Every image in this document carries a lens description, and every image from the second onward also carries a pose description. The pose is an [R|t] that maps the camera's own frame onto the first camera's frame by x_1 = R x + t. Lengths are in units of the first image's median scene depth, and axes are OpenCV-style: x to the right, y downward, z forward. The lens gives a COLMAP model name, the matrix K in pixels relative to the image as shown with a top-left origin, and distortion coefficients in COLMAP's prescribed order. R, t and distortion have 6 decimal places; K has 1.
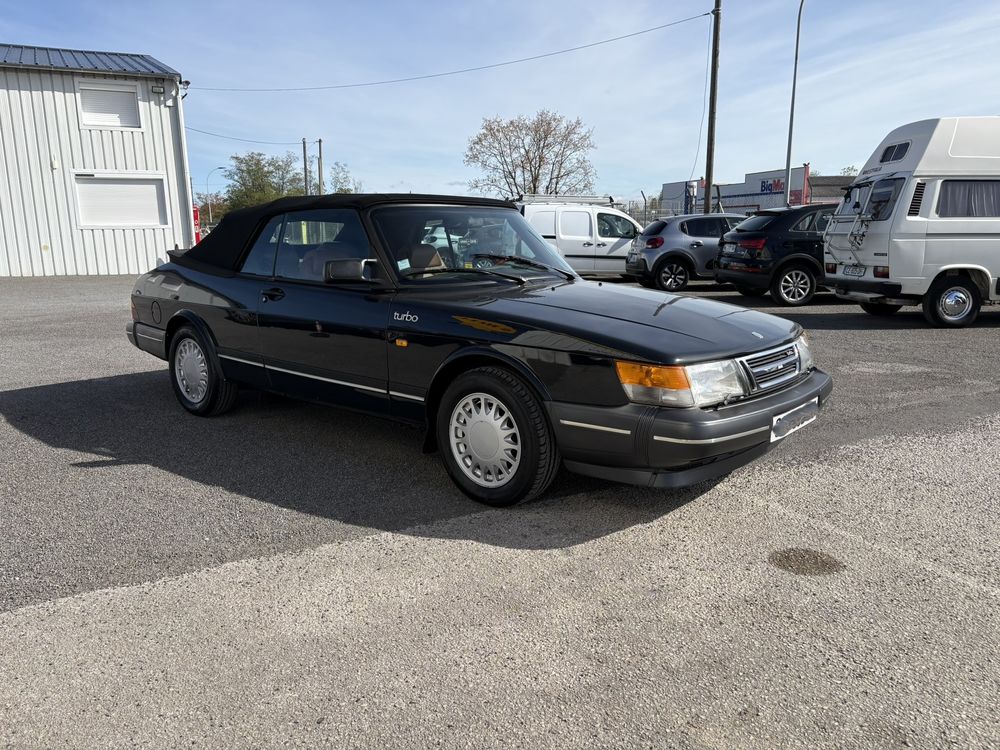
lens RADIAL K [[755.5, 0, 500.0], [0, 755.5, 375.0], [0, 0, 1]] dist [0.045807, -0.044205]
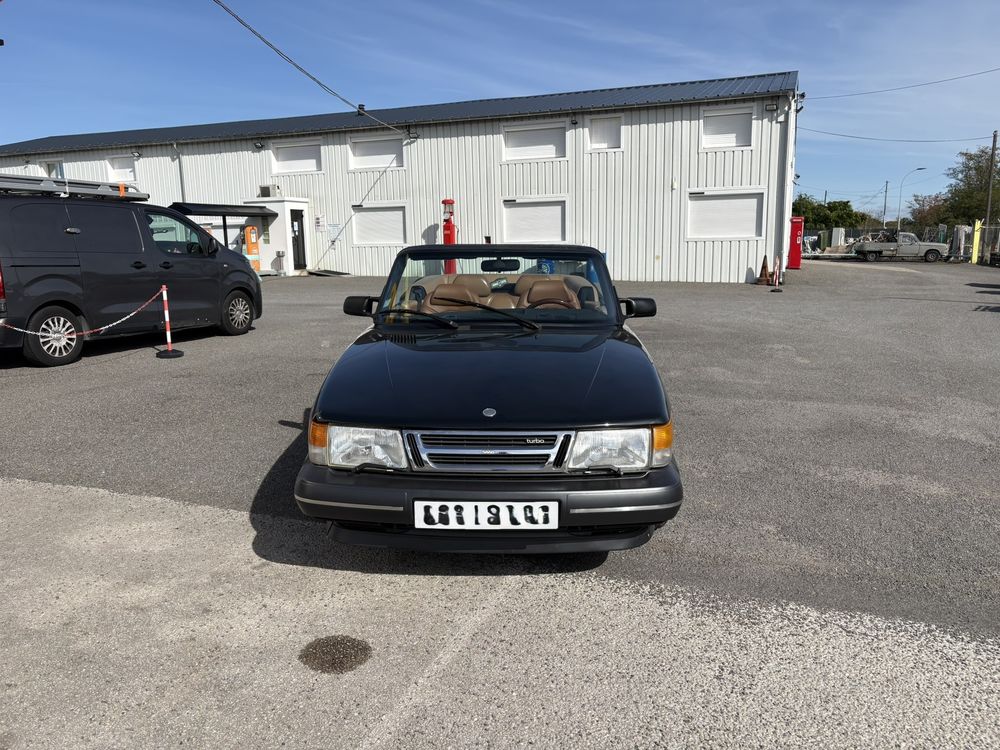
lens RADIAL K [[757.1, 0, 495.5], [0, 757.1, 370.5], [0, 0, 1]] dist [0.052850, -0.059862]
pose [[0.638976, 0.133577, -0.757540, 0.150367], [-0.141775, 0.988387, 0.054696, -0.022701], [0.756049, 0.072451, 0.650493, 0.064036]]
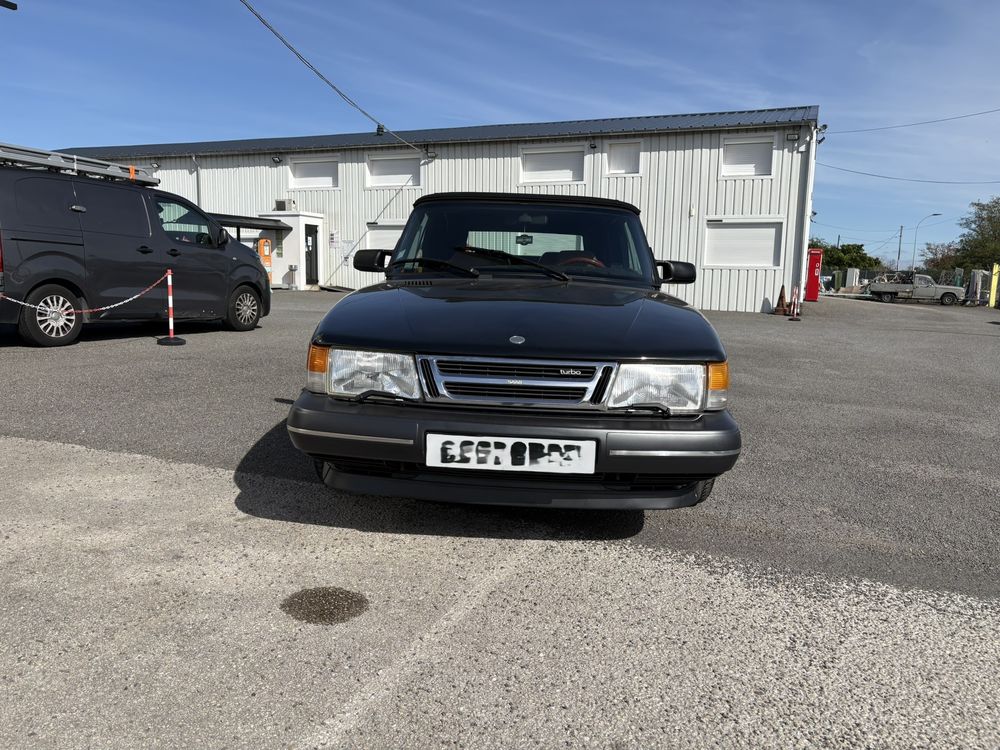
lens RADIAL K [[757.1, 0, 495.5], [0, 757.1, 370.5], [0, 0, 1]] dist [0.052850, -0.059862]
pose [[0.626755, 0.126443, -0.768889, 0.136465], [-0.181131, 0.983358, 0.014064, -0.004429], [0.757872, 0.130455, 0.639227, 0.075177]]
